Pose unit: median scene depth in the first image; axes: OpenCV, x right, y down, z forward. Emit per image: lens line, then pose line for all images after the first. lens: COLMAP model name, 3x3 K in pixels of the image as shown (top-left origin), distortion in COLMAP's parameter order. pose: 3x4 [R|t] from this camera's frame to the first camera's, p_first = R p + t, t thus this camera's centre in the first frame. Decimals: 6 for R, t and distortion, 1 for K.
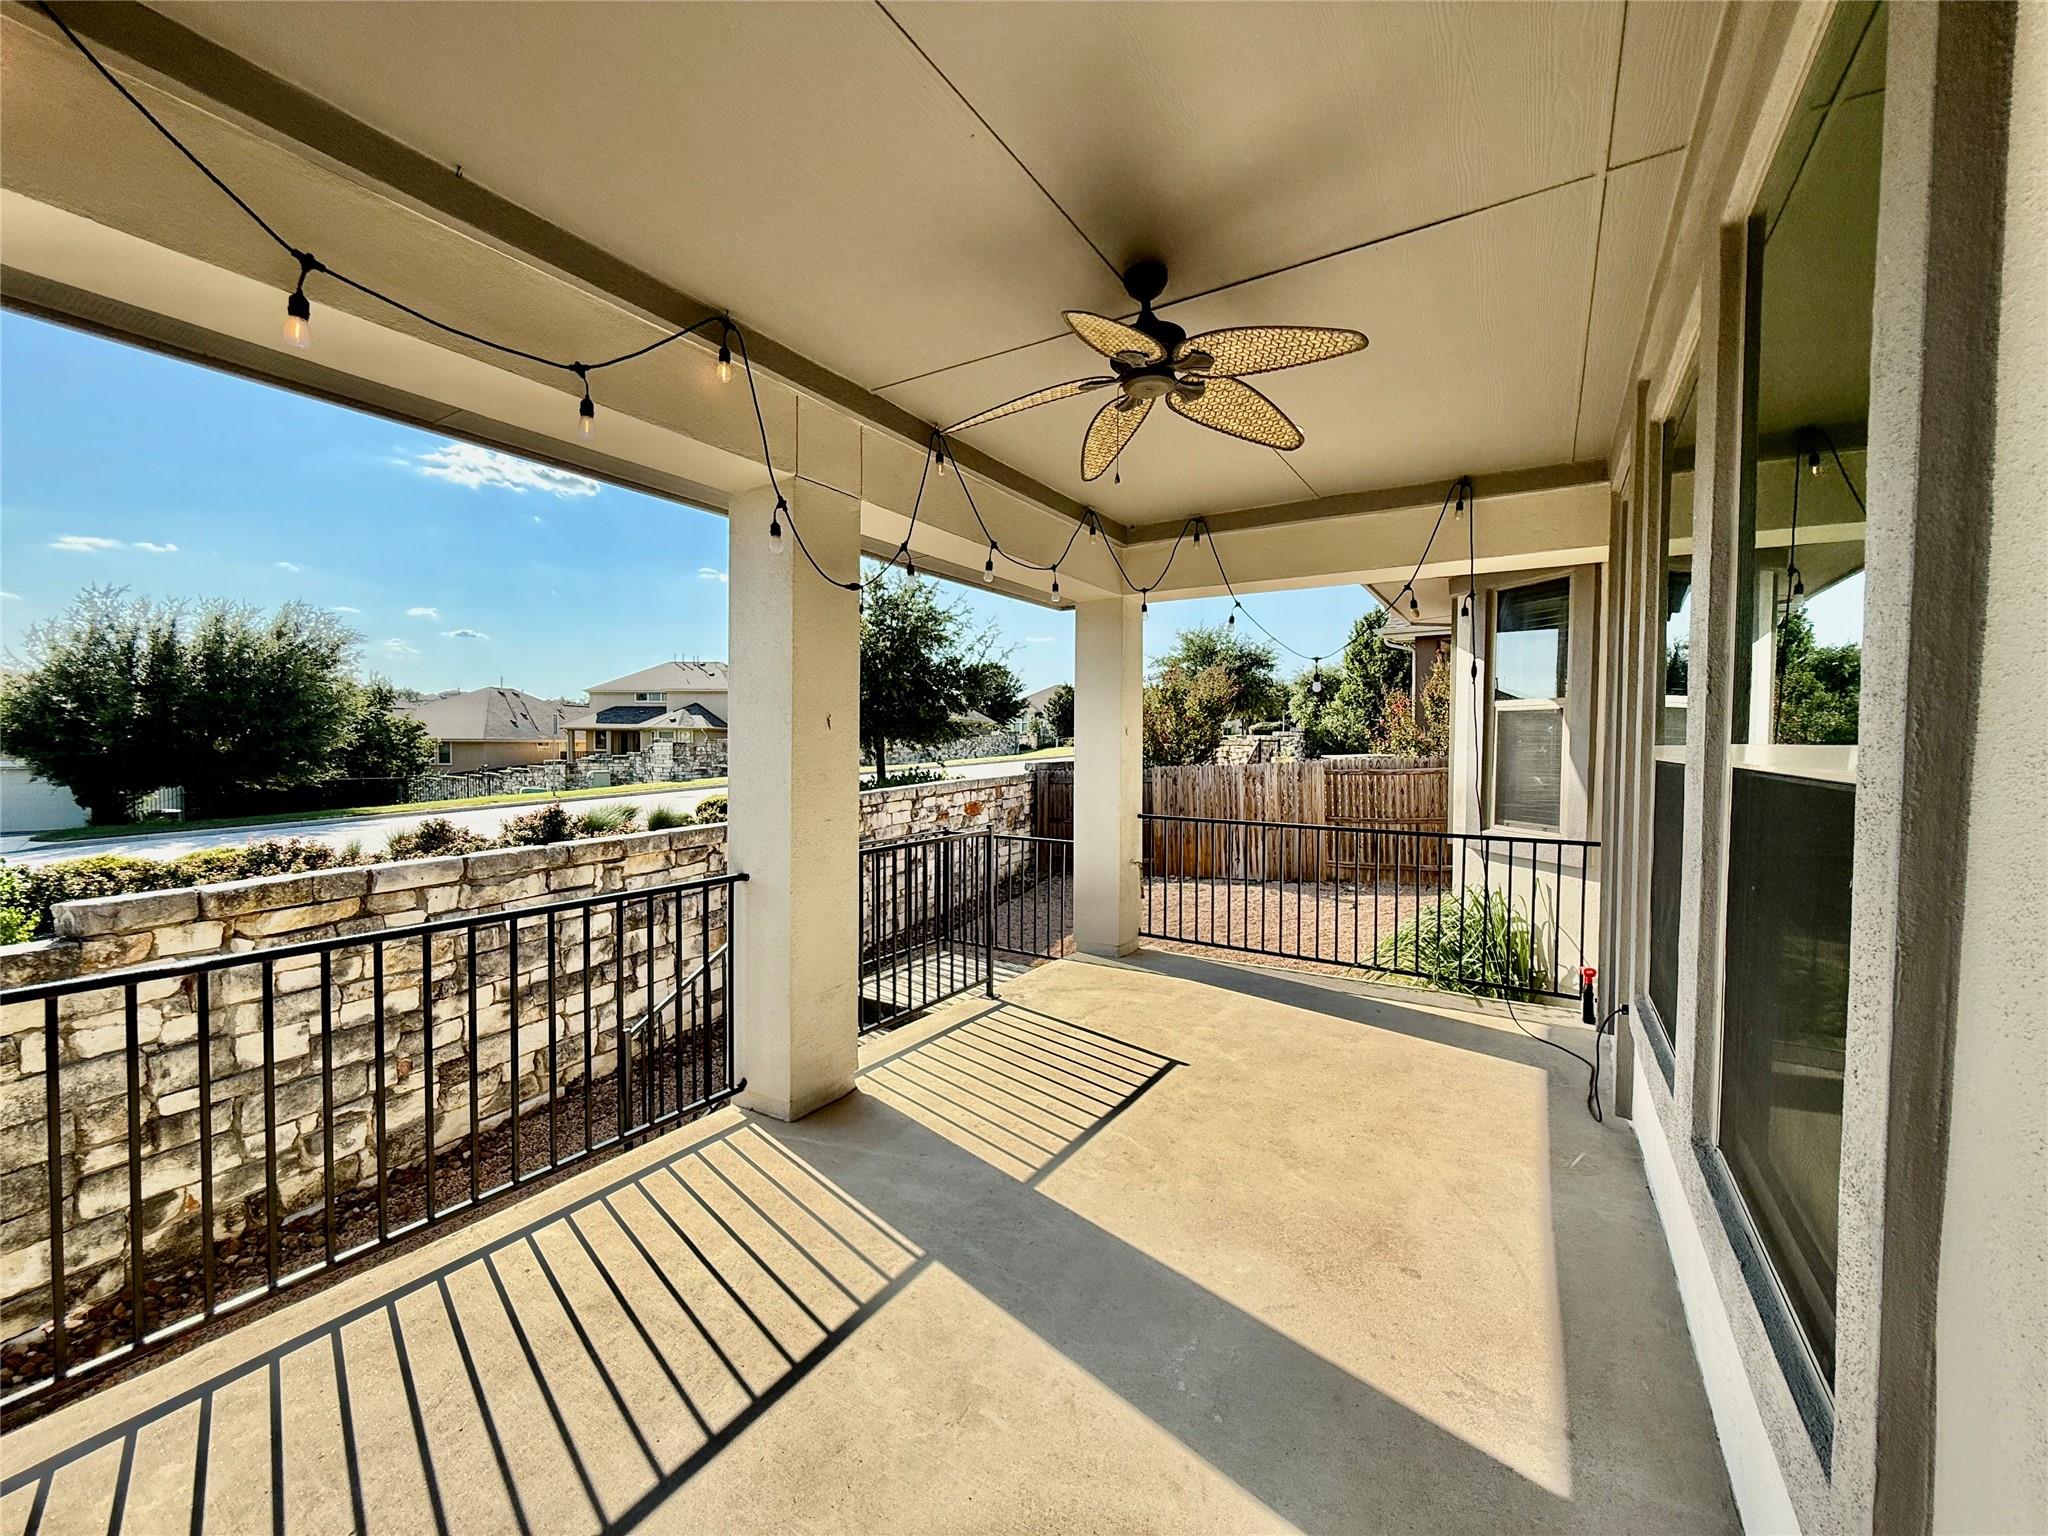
lens RADIAL K [[805.8, 0, 1028.7], [0, 805.8, 765.5], [0, 0, 1]] dist [-0.000223, -0.000258]
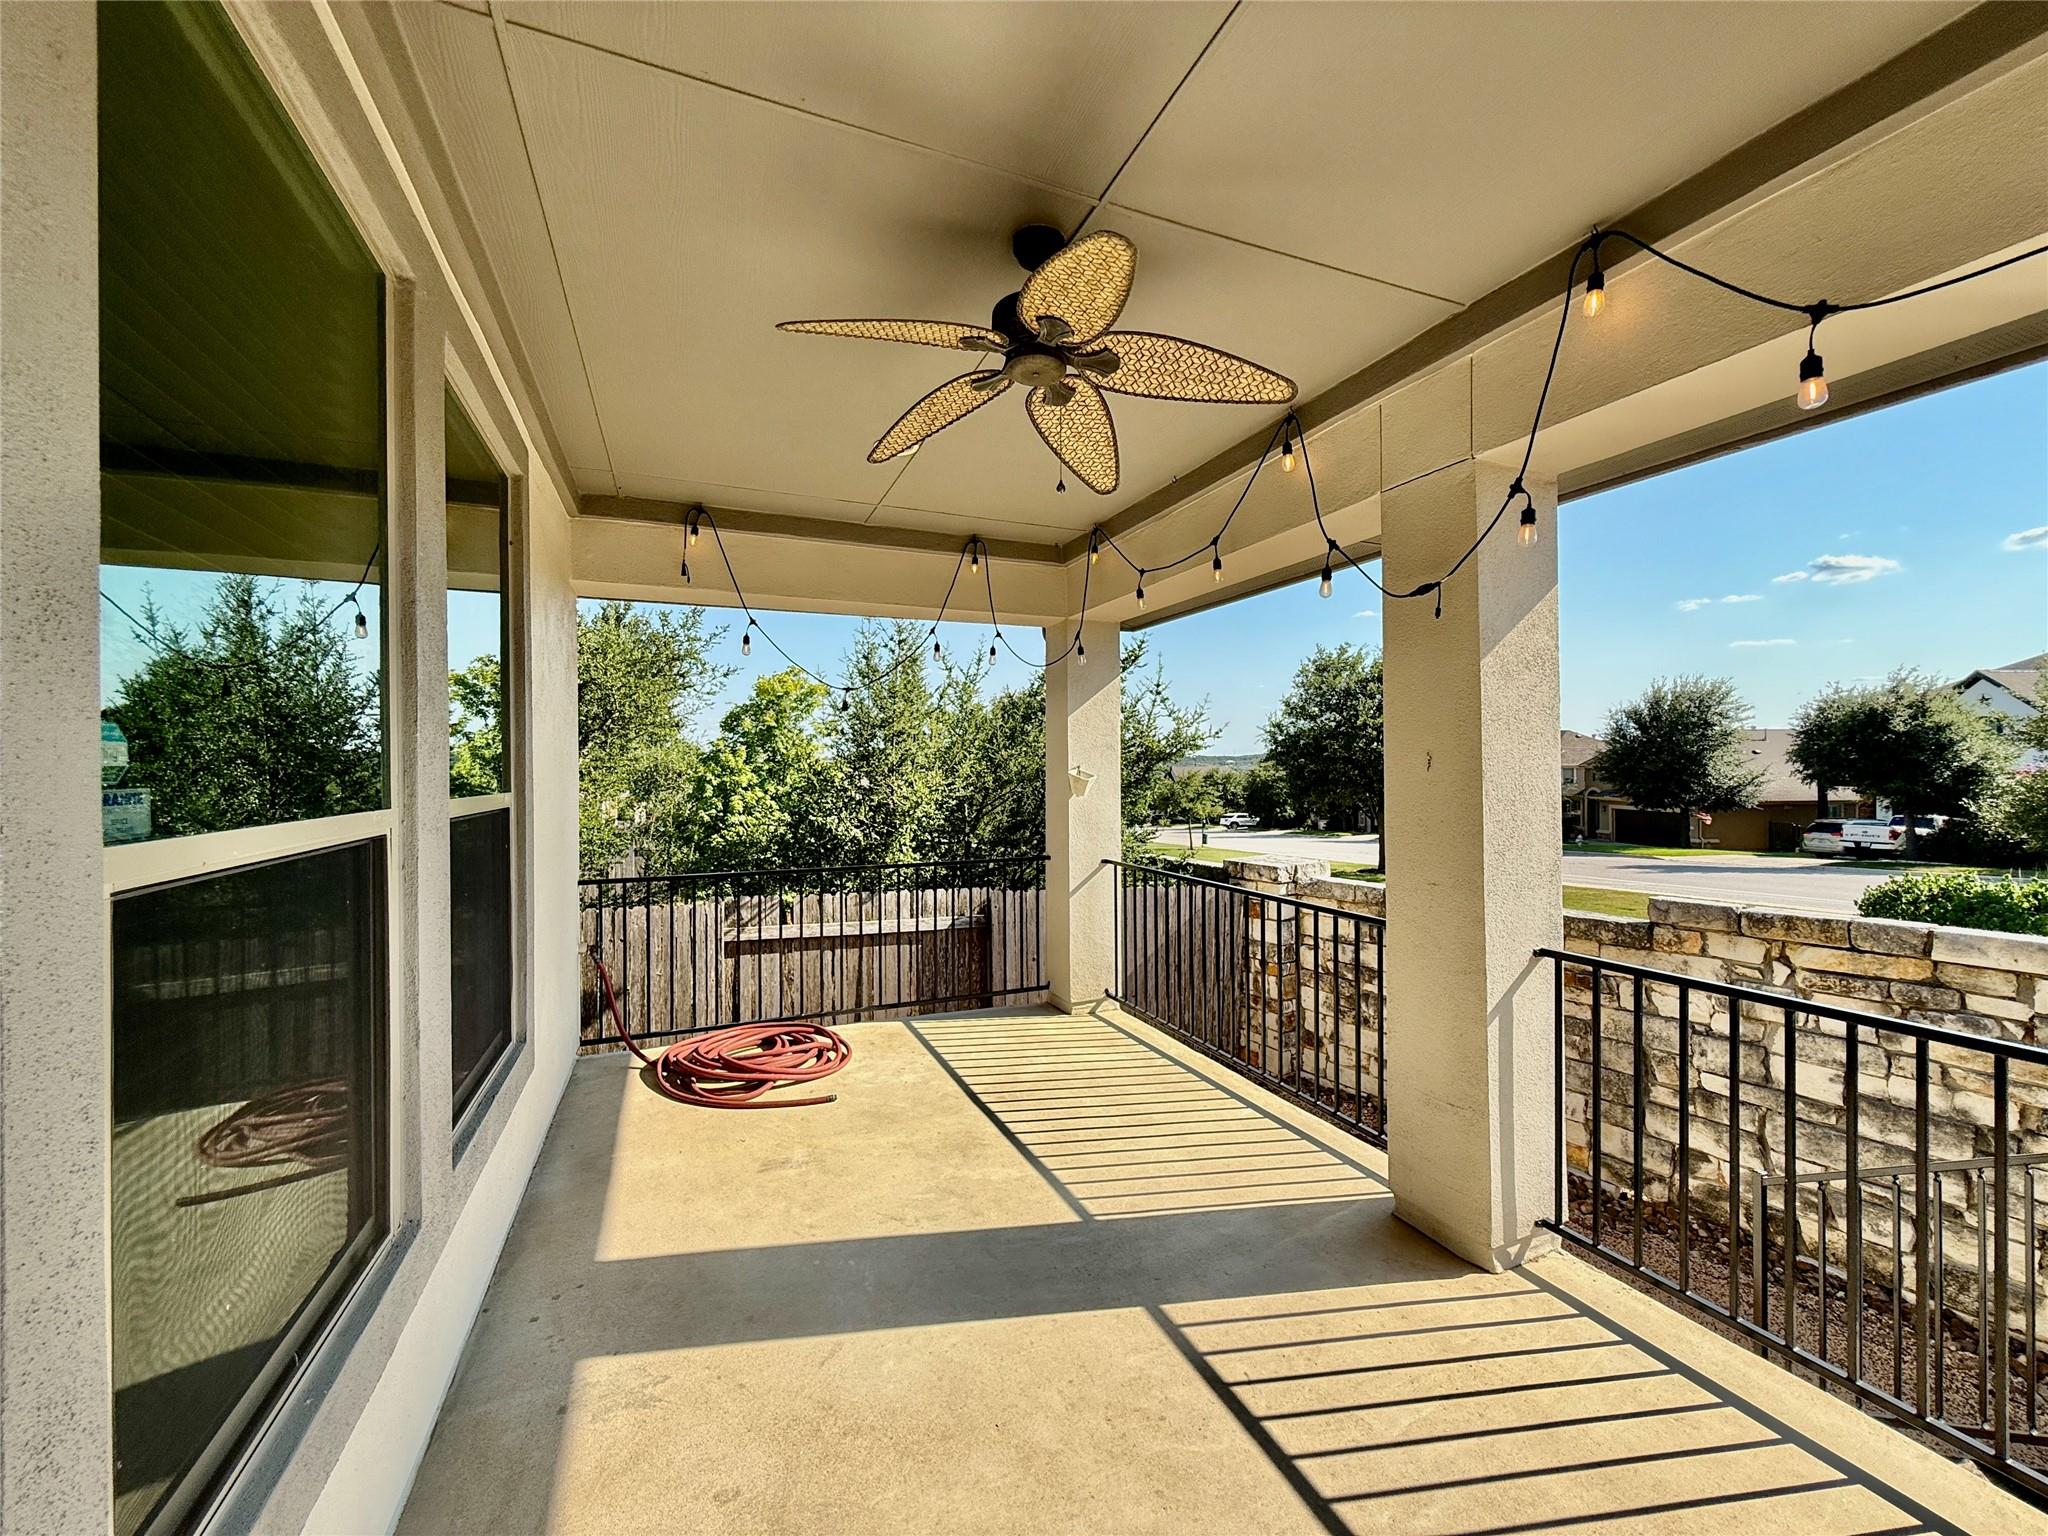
lens RADIAL K [[805.8, 0, 1028.7], [0, 805.8, 765.5], [0, 0, 1]] dist [-0.000223, -0.000258]
pose [[-0.574131, -0.002505, -0.818760, 0.507025], [-0.018644, 0.999776, 0.010015, -0.040207], [0.818551, 0.021015, -0.574049, 0.894215]]
